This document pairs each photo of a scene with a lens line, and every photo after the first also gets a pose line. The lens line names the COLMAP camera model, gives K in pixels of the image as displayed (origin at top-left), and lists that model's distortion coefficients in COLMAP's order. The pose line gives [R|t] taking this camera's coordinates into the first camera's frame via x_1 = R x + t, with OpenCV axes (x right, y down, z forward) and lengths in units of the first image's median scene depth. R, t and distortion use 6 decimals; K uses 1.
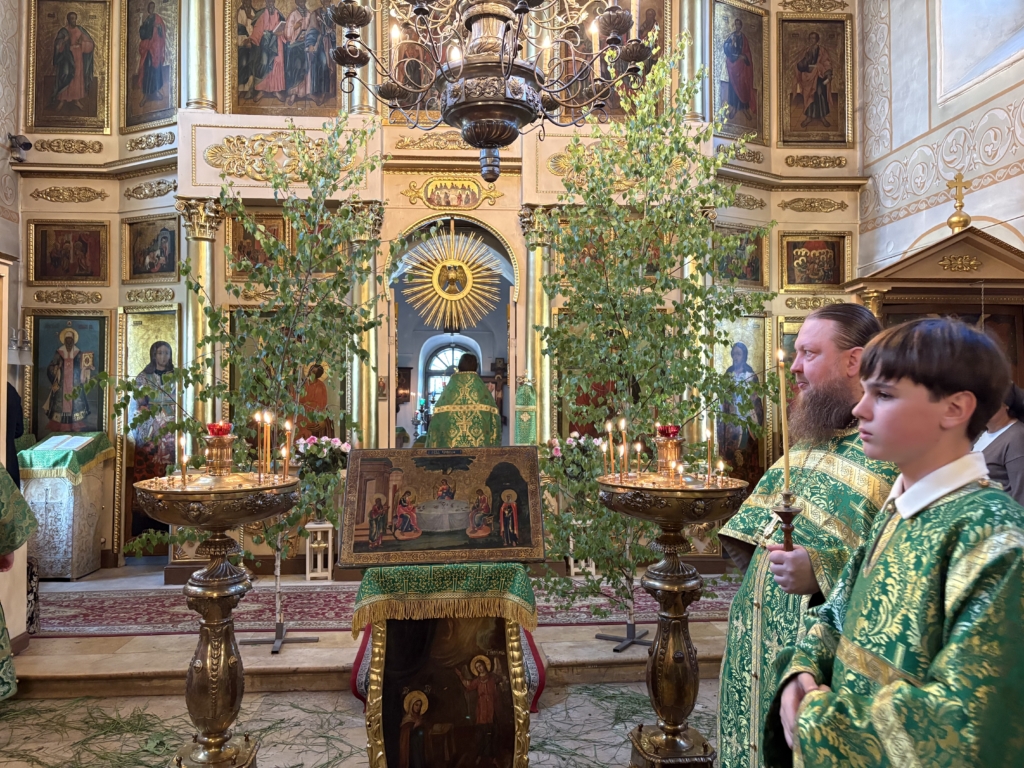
lens RADIAL K [[768.6, 0, 512.4], [0, 768.6, 380.9], [0, 0, 1]] dist [0.037732, -0.014901]
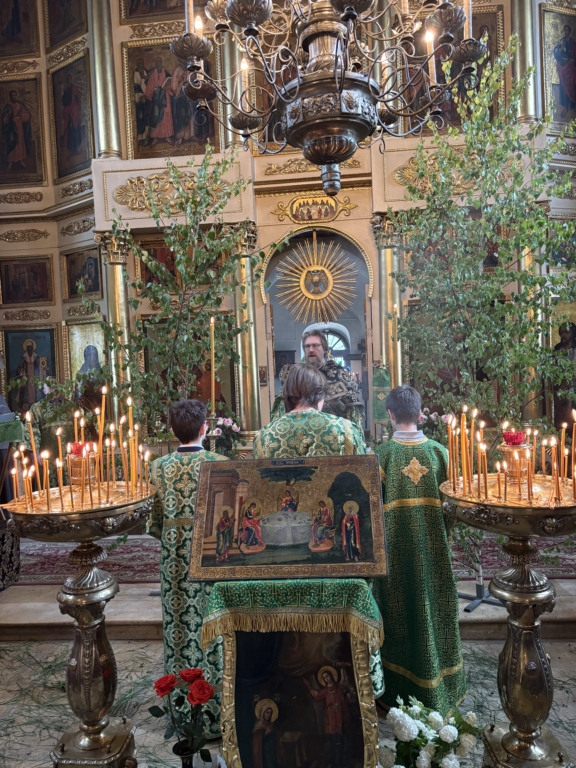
lens RADIAL K [[576.5, 0, 288.3], [0, 576.5, 388.3], [0, 0, 1]] dist [0.037732, -0.014901]
pose [[0.986377, -0.036958, -0.160296, 0.021238], [0.047051, 0.997111, 0.059632, -0.028457], [0.157629, -0.066362, 0.985266, 0.121394]]
